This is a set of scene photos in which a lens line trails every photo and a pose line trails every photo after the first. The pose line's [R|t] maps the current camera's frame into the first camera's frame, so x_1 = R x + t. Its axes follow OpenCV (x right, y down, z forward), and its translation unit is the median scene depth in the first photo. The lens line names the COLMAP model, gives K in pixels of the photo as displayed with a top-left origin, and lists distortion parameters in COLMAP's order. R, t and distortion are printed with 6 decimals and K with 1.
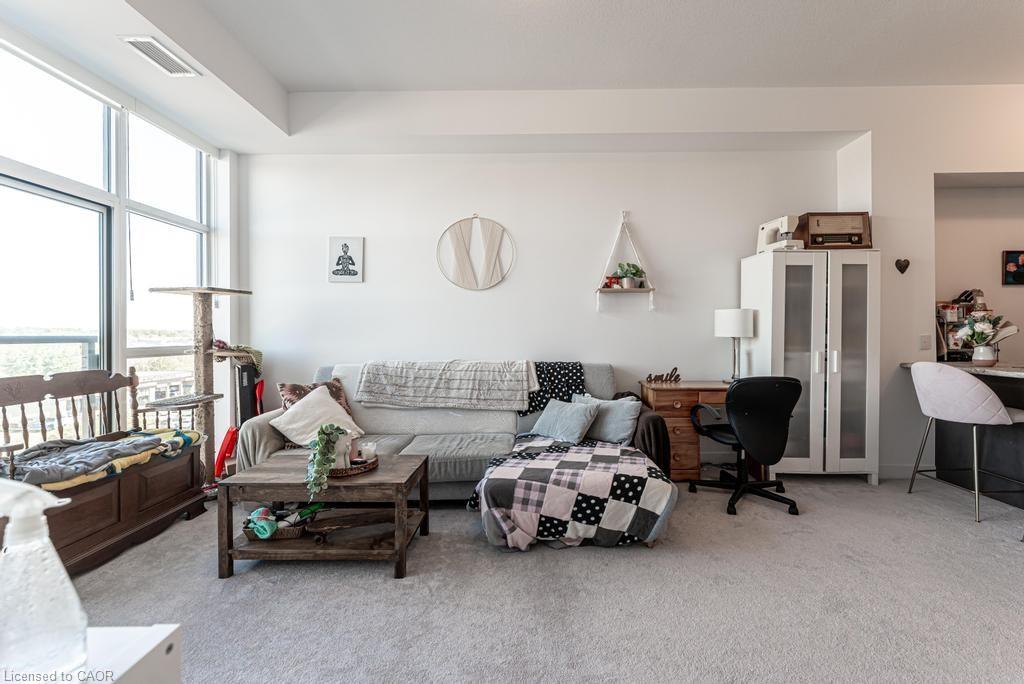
lens RADIAL K [[430.1, 0, 529.5], [0, 430.1, 332.3], [0, 0, 1]] dist [0.000902, 0.000030]
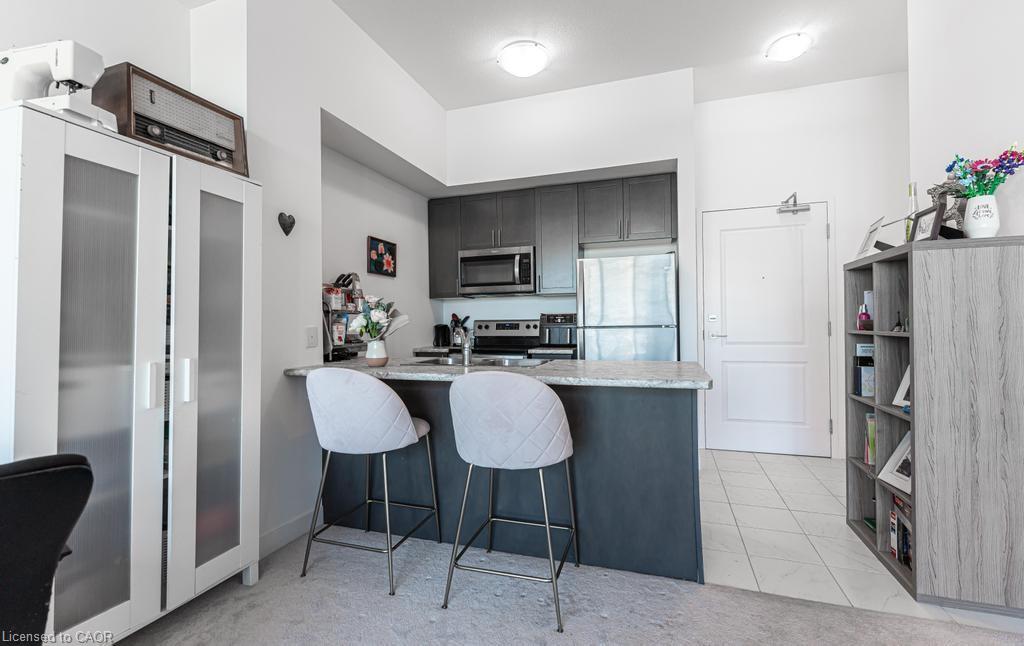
lens RADIAL K [[449.8, 0, 512.0], [0, 449.8, 323.0], [0, 0, 1]] dist [-0.001798, -0.000378]
pose [[0.314994, 0.006652, 0.949070, 0.322069], [0.003551, 0.999960, -0.008187, 0.007481], [-0.949087, 0.005949, 0.314958, 0.459370]]
